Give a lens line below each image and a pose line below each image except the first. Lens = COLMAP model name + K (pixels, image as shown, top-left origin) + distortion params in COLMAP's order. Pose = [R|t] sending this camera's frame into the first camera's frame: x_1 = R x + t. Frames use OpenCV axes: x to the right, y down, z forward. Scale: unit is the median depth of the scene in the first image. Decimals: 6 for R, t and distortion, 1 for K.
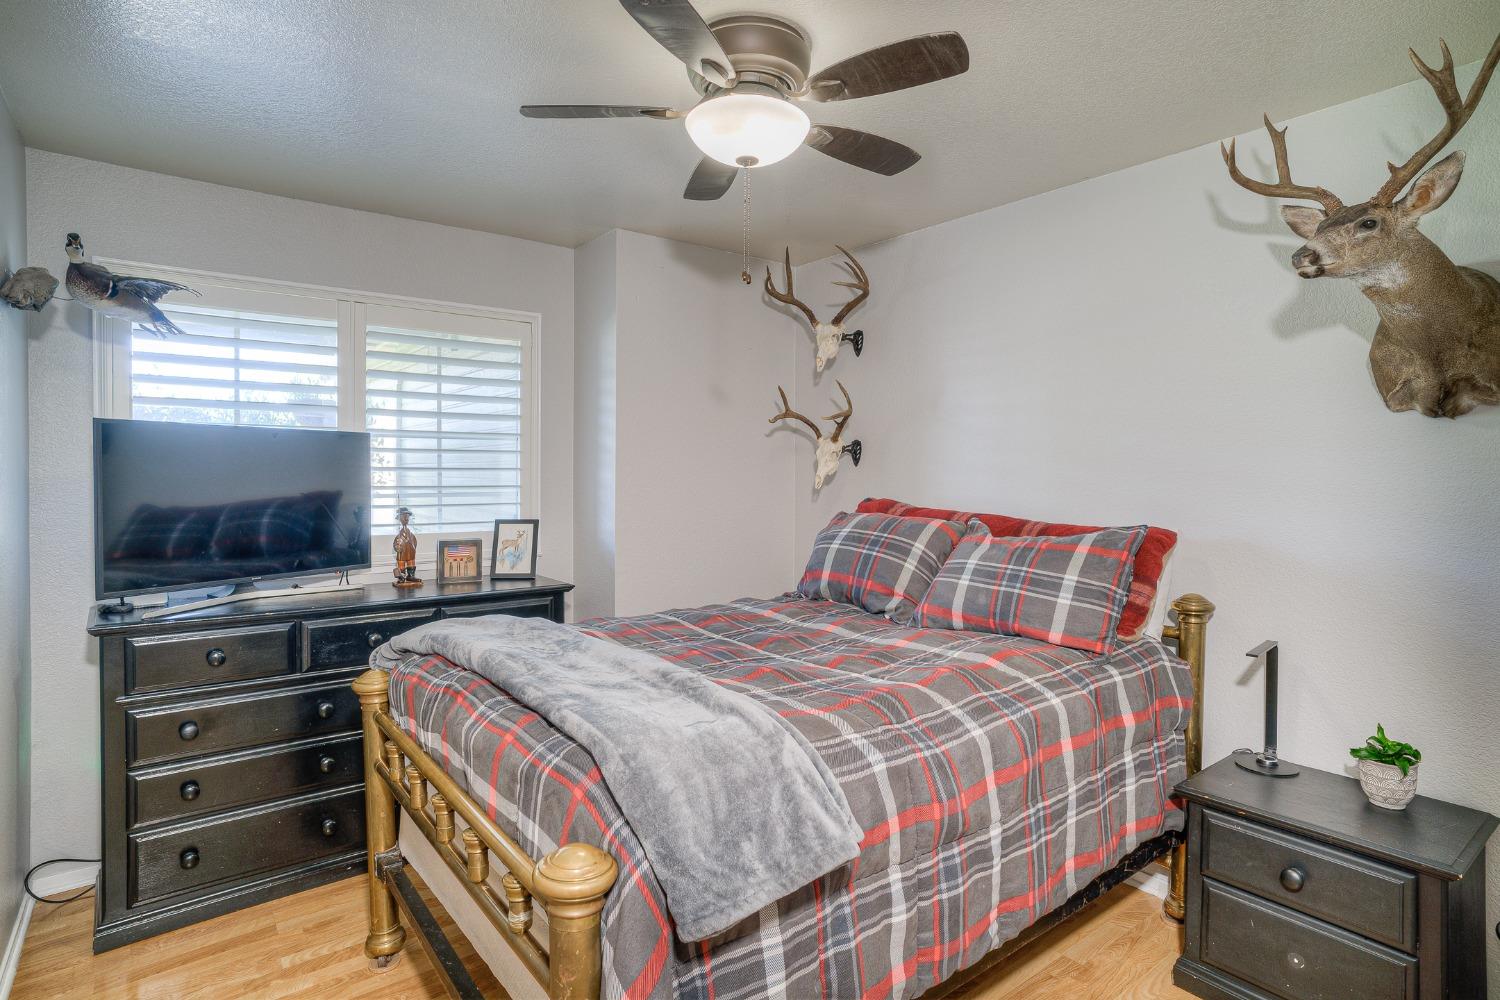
lens RADIAL K [[796.0, 0, 763.1], [0, 796.0, 467.0], [0, 0, 1]] dist [-0.064343, 0.040565]
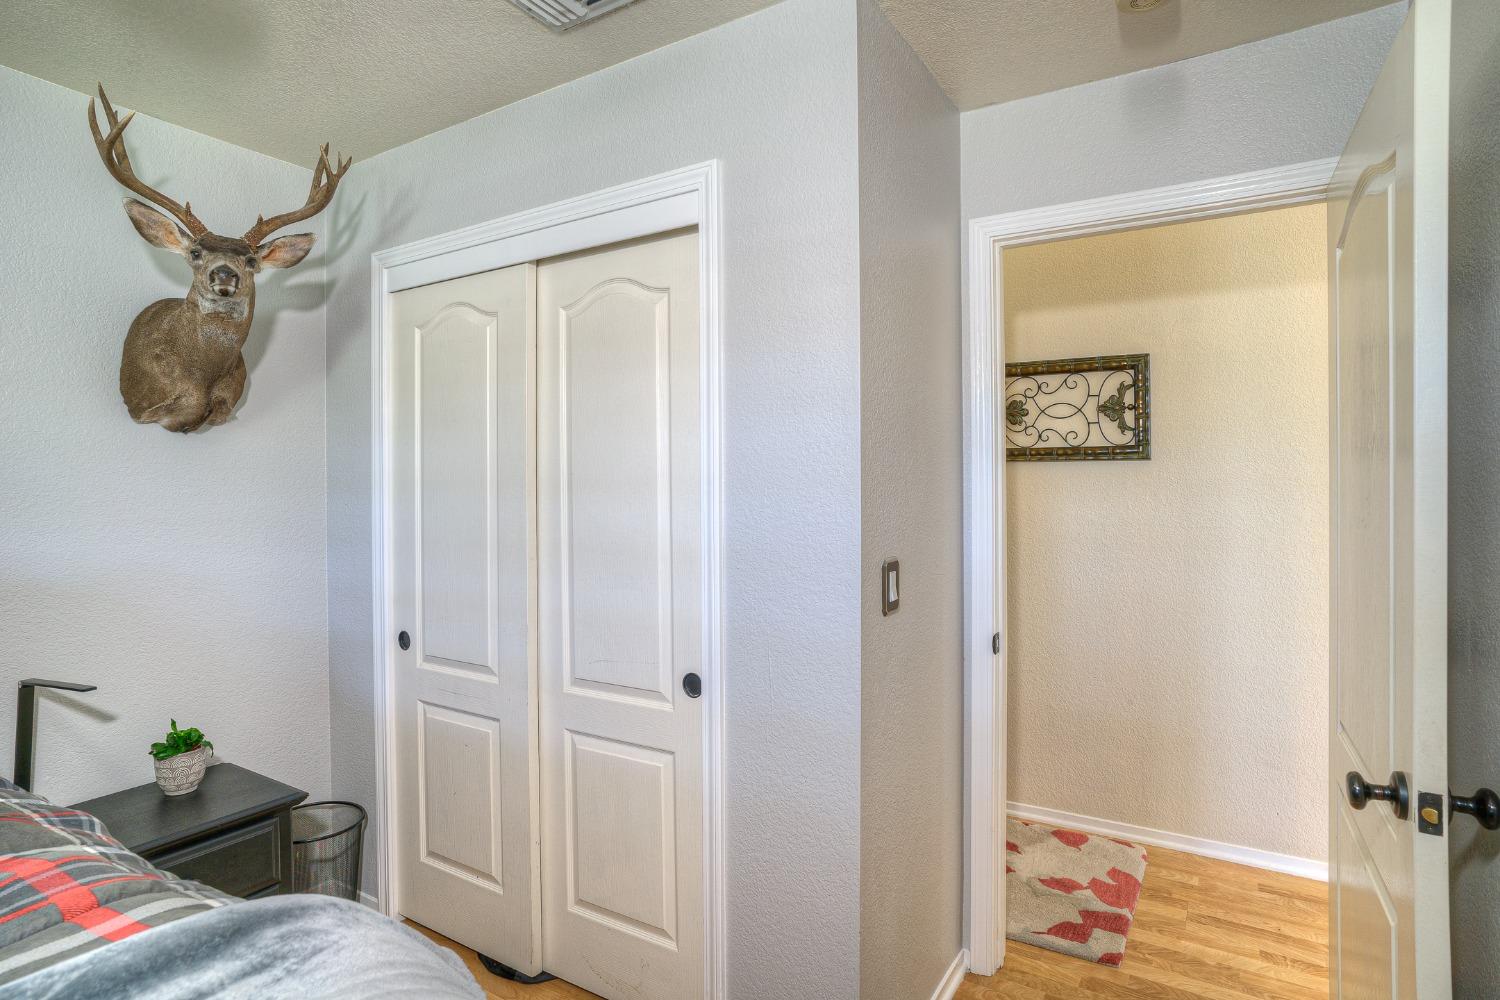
lens RADIAL K [[796.0, 0, 763.1], [0, 796.0, 467.0], [0, 0, 1]] dist [-0.064343, 0.040565]
pose [[-0.334991, 0.007045, 0.942195, -0.480939], [0.007536, 0.999960, -0.004797, -0.002059], [-0.942191, 0.005494, -0.335031, 0.602207]]
